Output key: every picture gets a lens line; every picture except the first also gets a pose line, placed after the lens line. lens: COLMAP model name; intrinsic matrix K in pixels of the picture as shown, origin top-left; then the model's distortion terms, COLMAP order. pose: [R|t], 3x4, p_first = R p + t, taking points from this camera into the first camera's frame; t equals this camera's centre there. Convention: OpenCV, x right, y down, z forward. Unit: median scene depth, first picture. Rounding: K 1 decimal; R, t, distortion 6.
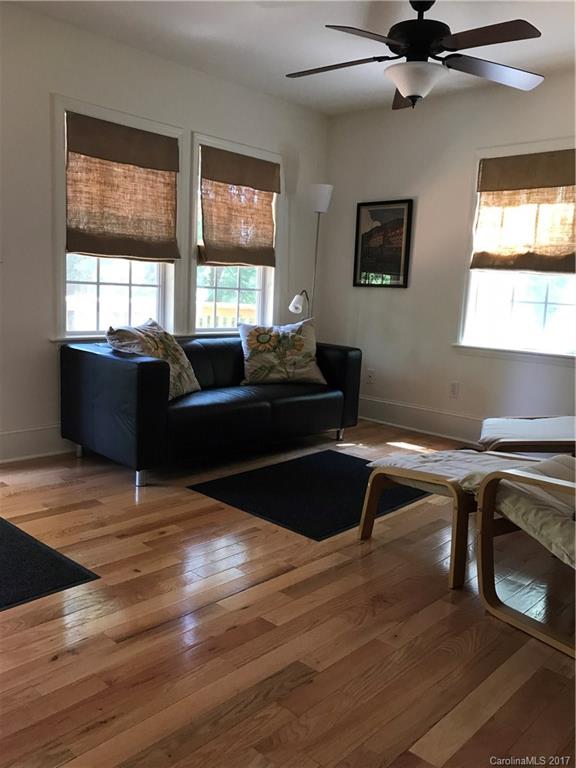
lens RADIAL K [[628.4, 0, 289.1], [0, 628.4, 381.8], [0, 0, 1]] dist [0.036666, -0.045012]
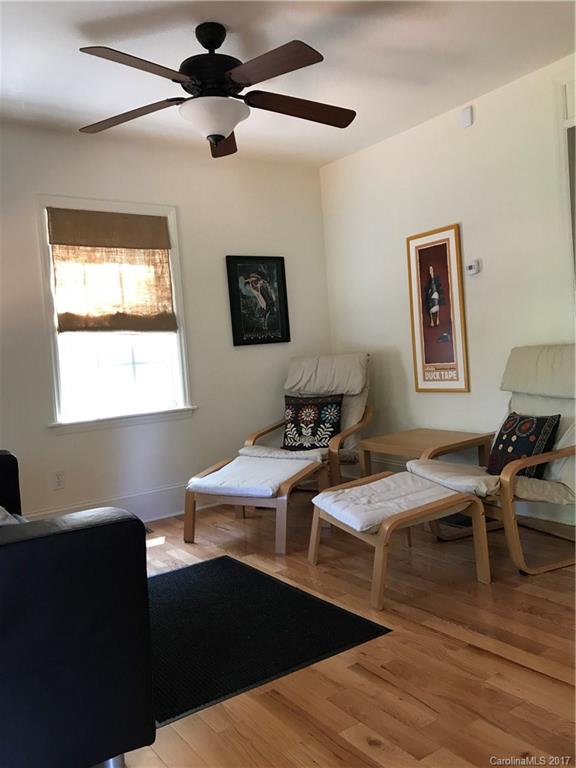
lens RADIAL K [[628.4, 0, 288.5], [0, 628.4, 380.9], [0, 0, 1]] dist [0.036666, -0.045012]
pose [[0.206634, -0.106530, 0.972601, -0.502508], [0.222132, 0.973205, 0.059403, -0.102982], [-0.952869, 0.203771, 0.224761, 0.557727]]
